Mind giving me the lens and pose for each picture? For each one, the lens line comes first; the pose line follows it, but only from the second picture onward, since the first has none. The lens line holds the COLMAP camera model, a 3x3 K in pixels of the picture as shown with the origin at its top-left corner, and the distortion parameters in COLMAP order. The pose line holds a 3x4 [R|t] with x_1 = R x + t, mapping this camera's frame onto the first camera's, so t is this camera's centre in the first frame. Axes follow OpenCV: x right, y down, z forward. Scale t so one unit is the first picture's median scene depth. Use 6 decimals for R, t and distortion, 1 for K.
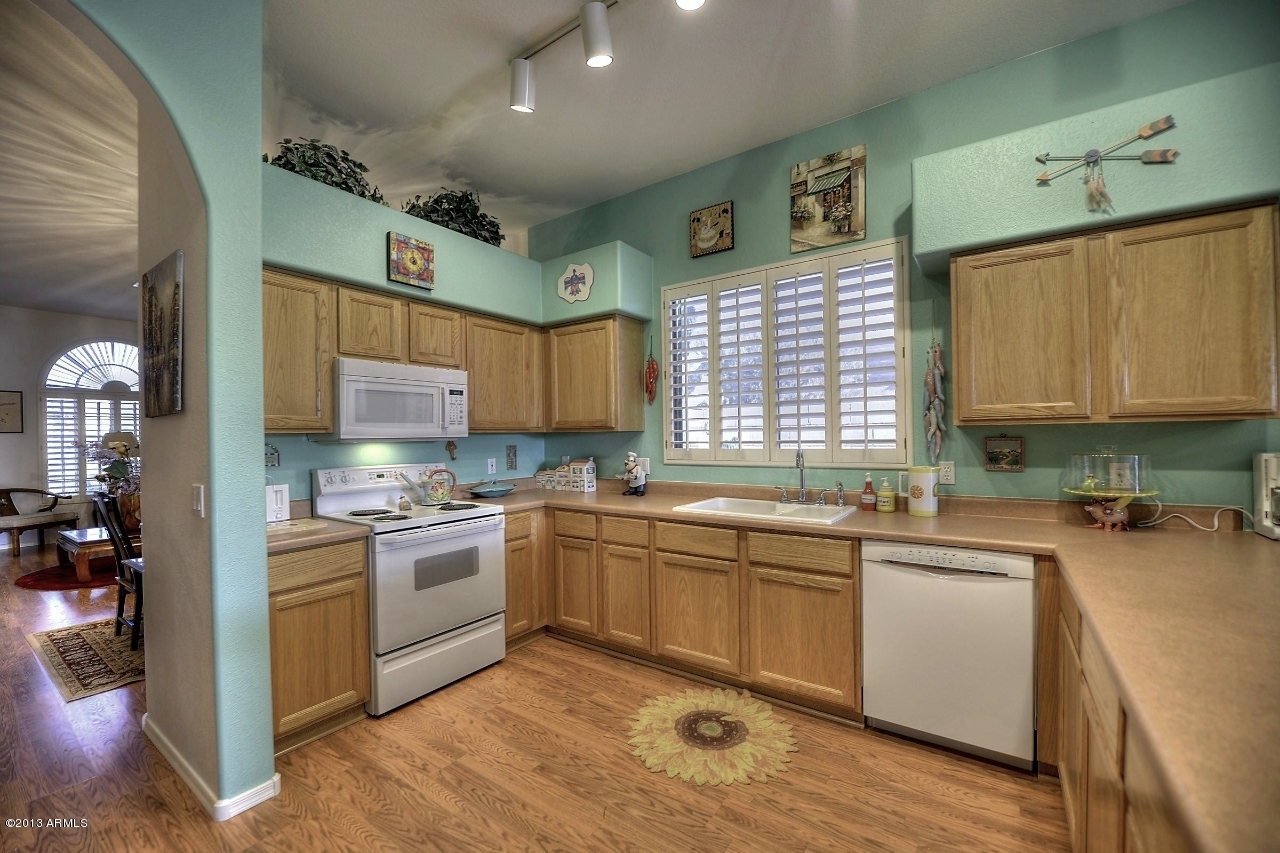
lens RADIAL K [[516.2, 0, 632.9], [0, 516.2, 436.4], [0, 0, 1]] dist [-0.002313, -0.005337]
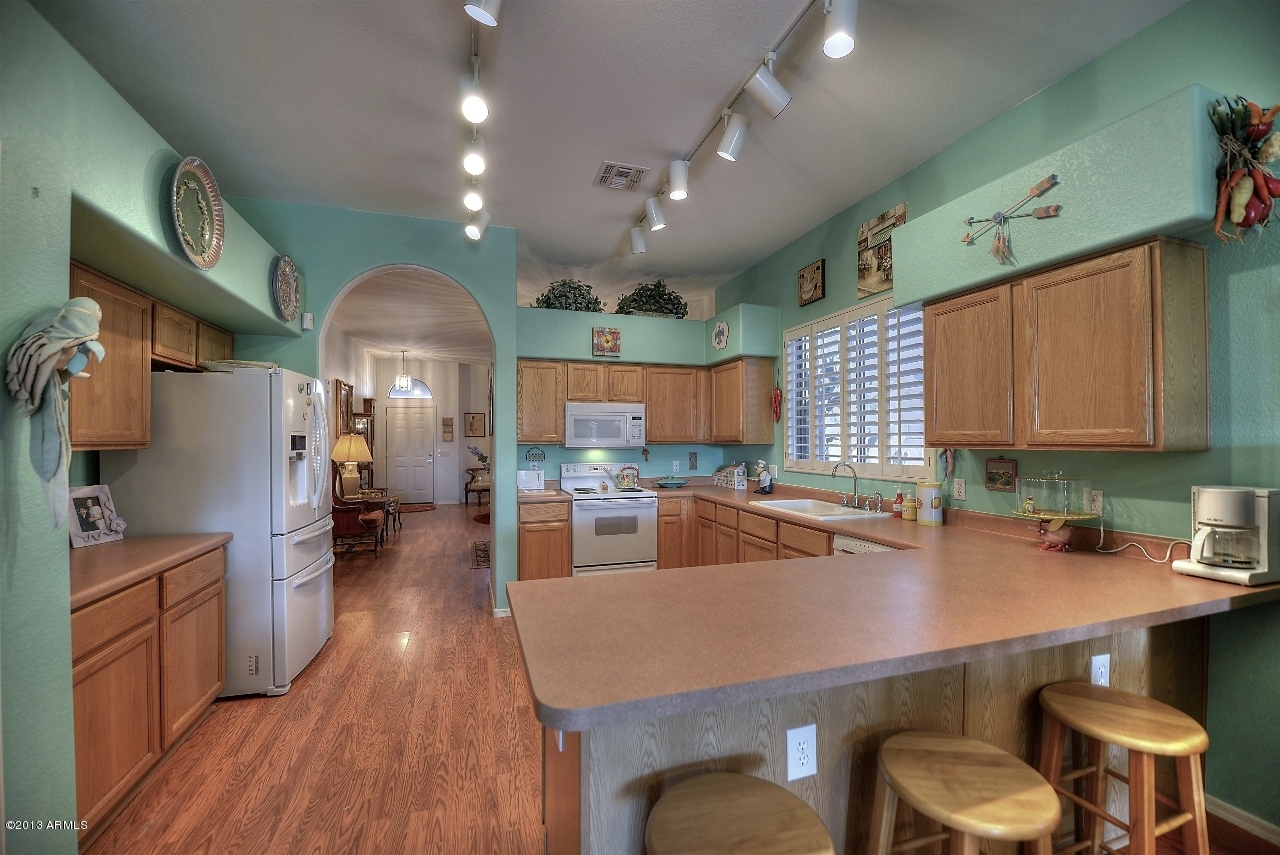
lens RADIAL K [[516.2, 0, 632.9], [0, 516.2, 437.4], [0, 0, 1]] dist [-0.002313, -0.005337]
pose [[0.797762, 0.010653, -0.602879, 0.648137], [-0.011612, 0.999930, 0.002303, -0.032631], [0.602861, 0.005163, 0.797829, -0.282883]]
